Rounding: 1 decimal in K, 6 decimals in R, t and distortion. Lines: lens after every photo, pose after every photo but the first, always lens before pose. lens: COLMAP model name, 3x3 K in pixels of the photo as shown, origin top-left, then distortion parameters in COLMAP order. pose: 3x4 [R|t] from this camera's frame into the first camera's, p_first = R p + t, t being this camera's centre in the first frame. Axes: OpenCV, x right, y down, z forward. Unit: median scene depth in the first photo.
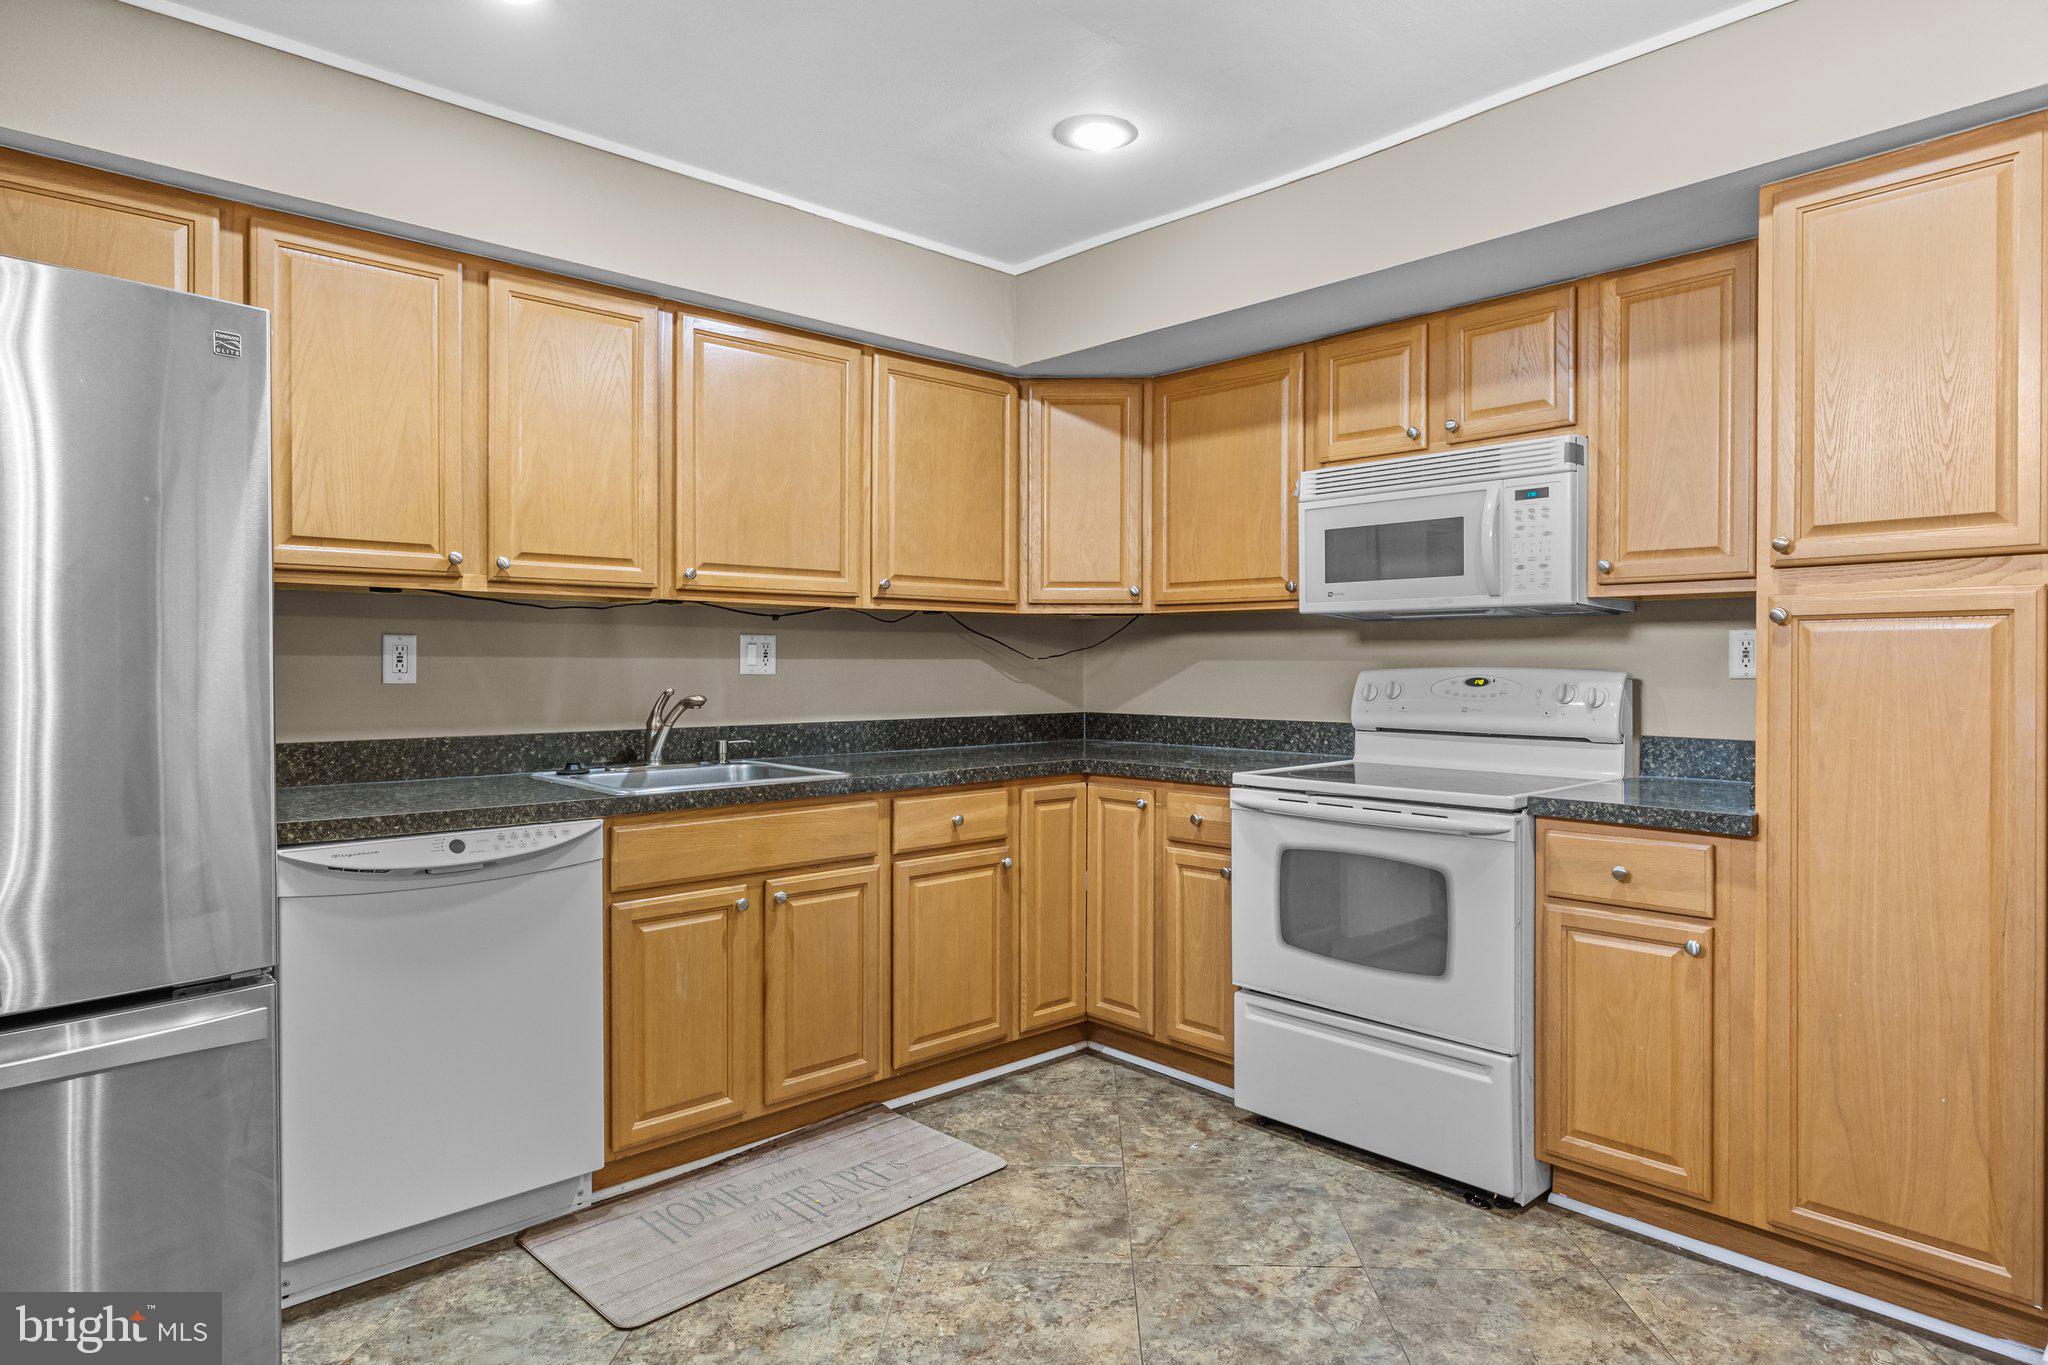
lens RADIAL K [[1173.7, 0, 1023.3], [0, 1173.7, 670.2], [0, 0, 1]] dist [0.001134, 0.000084]
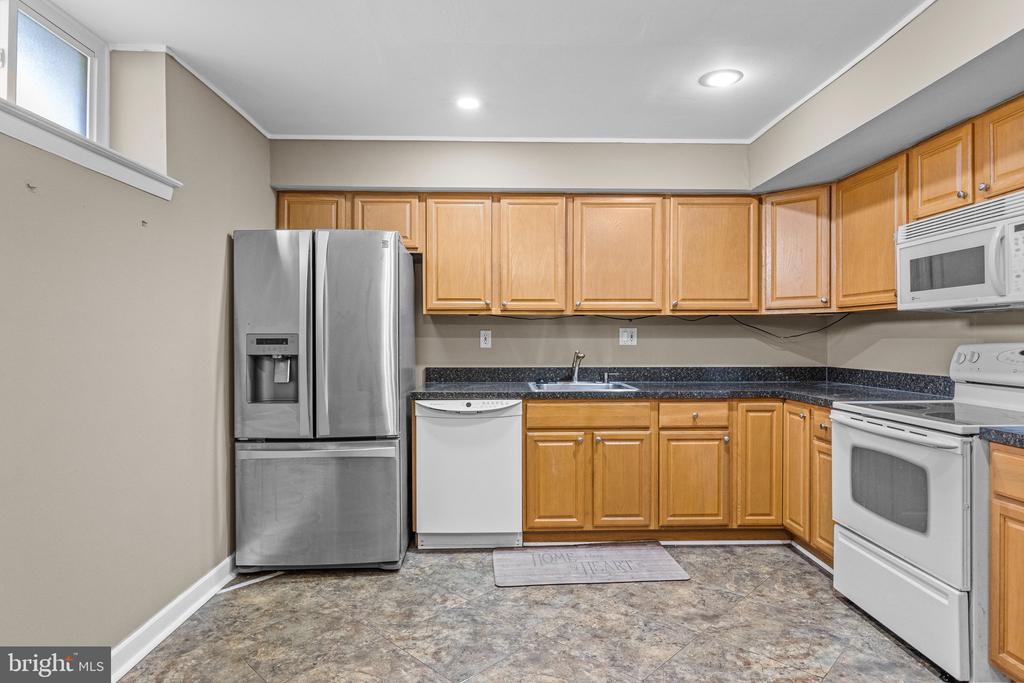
lens RADIAL K [[559.8, 0, 512.0], [0, 559.8, 341.5], [0, 0, 1]] dist [-0.004971, -0.000974]
pose [[0.749218, 0.000979, -0.662322, 0.372055], [-0.001852, 0.999998, -0.000616, -0.002580], [0.662320, 0.001688, 0.749219, 0.036241]]
